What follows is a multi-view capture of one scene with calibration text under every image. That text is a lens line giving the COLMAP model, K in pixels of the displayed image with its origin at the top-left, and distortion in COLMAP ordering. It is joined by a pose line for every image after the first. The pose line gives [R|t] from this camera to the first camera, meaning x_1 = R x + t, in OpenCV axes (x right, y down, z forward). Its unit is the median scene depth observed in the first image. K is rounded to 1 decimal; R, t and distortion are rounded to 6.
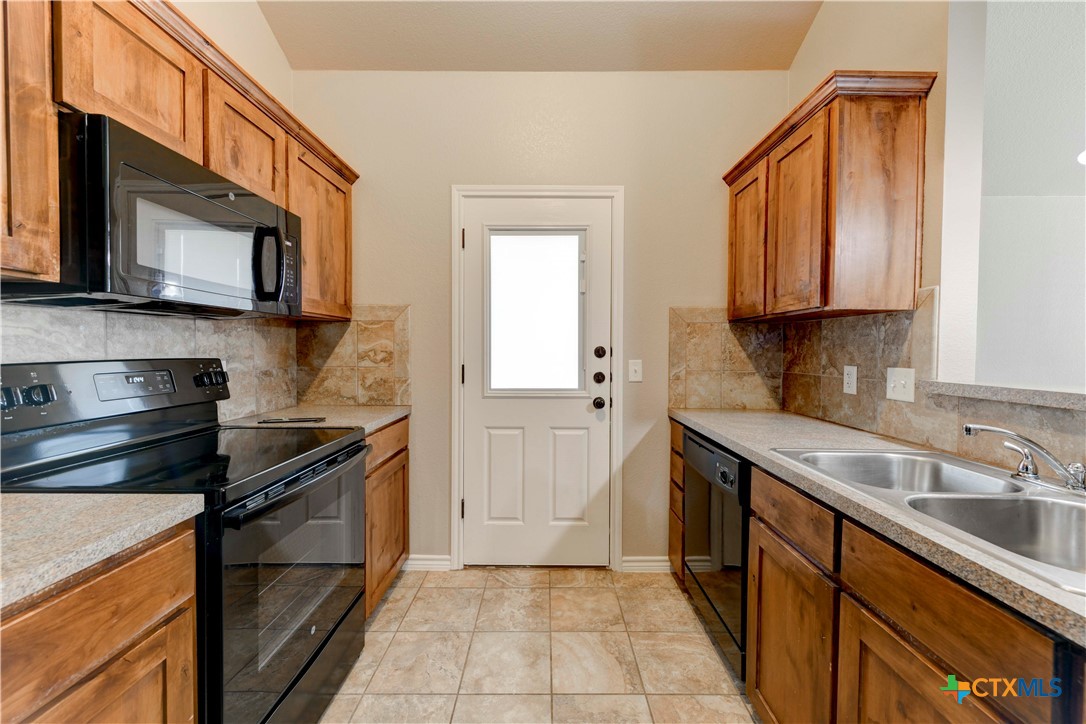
lens RADIAL K [[427.3, 0, 545.0], [0, 427.3, 358.5], [0, 0, 1]] dist [0.011757, -0.004345]
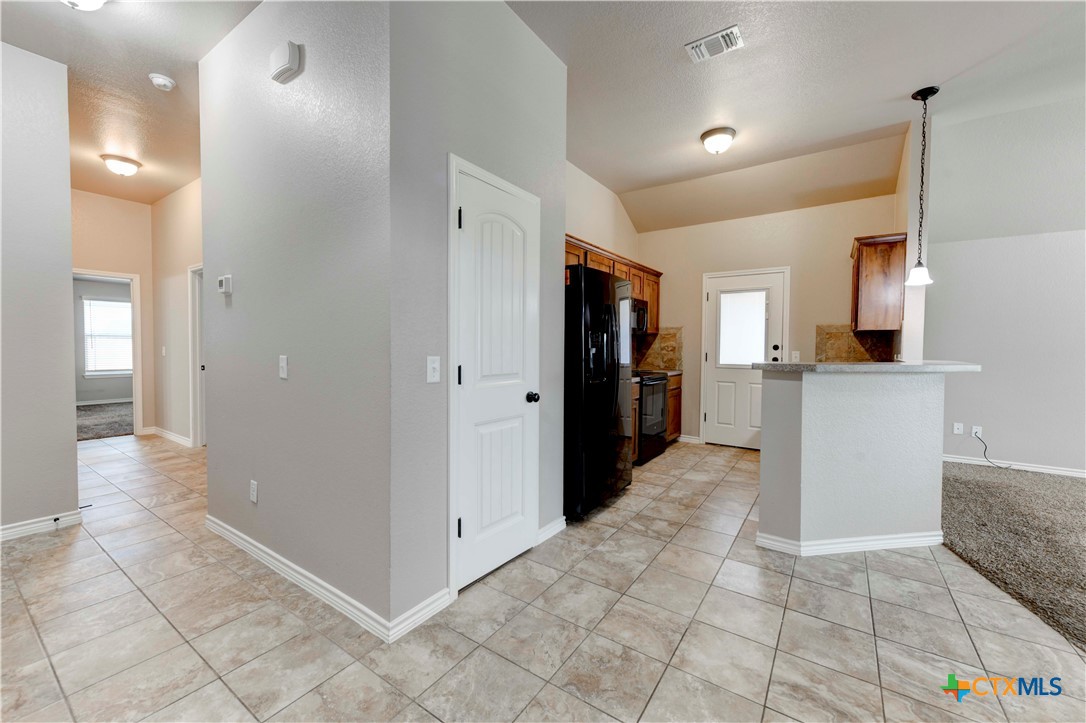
lens RADIAL K [[427.3, 0, 545.0], [0, 427.3, 358.0], [0, 0, 1]] dist [0.011757, -0.004345]
pose [[0.827929, 0.019080, -0.560509, 0.540034], [-0.016140, 0.999818, 0.010194, 0.047917], [0.560601, 0.000607, 0.828086, -1.967778]]
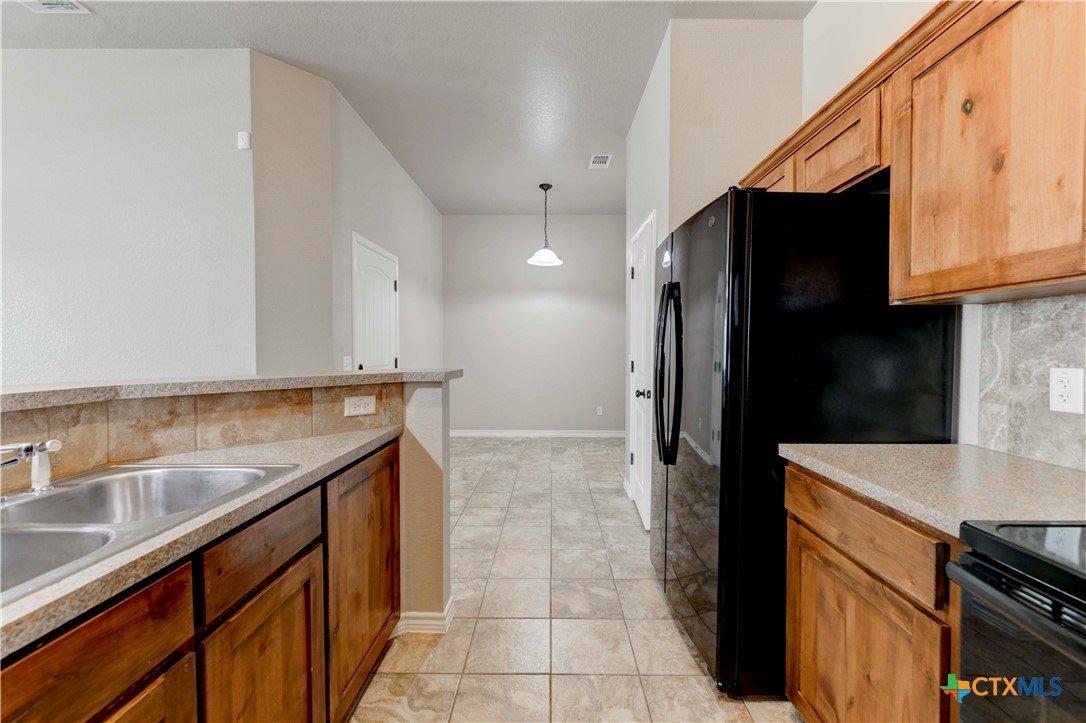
lens RADIAL K [[427.3, 0, 545.0], [0, 427.3, 358.0], [0, 0, 1]] dist [0.011757, -0.004345]
pose [[-0.999950, -0.002585, 0.009631, 0.017166], [-0.002135, 0.998916, 0.046505, -0.026598], [-0.009741, 0.046483, -0.998872, 1.116066]]
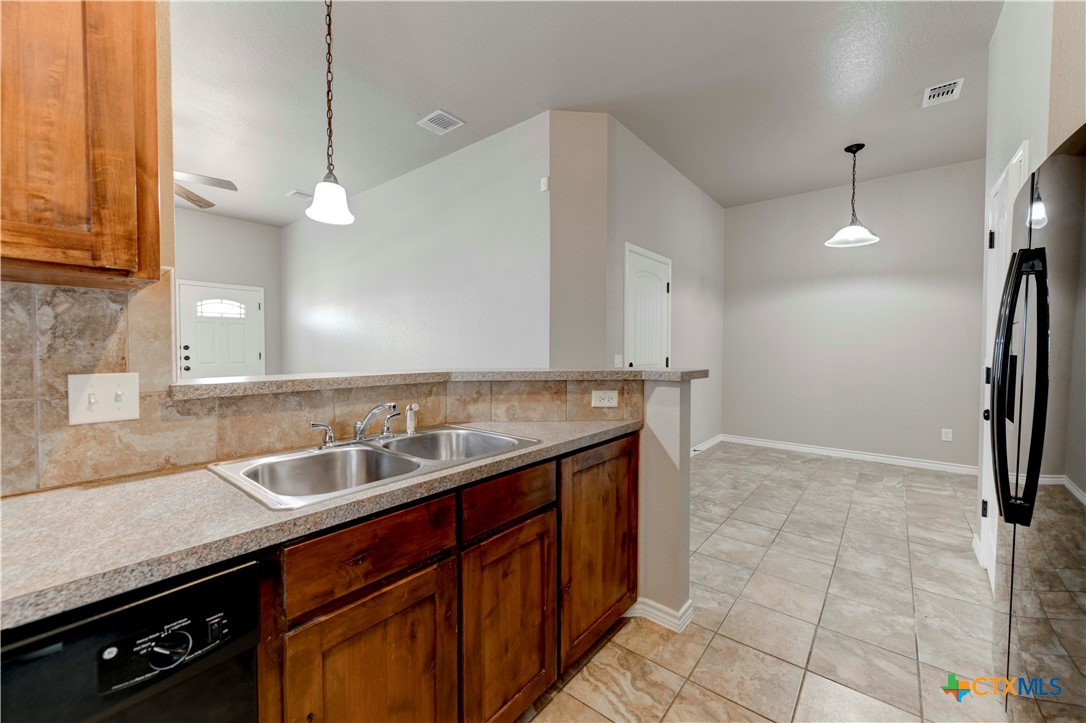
lens RADIAL K [[425.4, 0, 545.8], [0, 425.4, 358.3], [0, 0, 1]] dist [0.012379, -0.004817]
pose [[-0.779869, -0.021177, 0.625585, -0.131680], [0.009143, 0.998936, 0.045213, -0.025969], [-0.625876, 0.040980, -0.778845, 1.087887]]
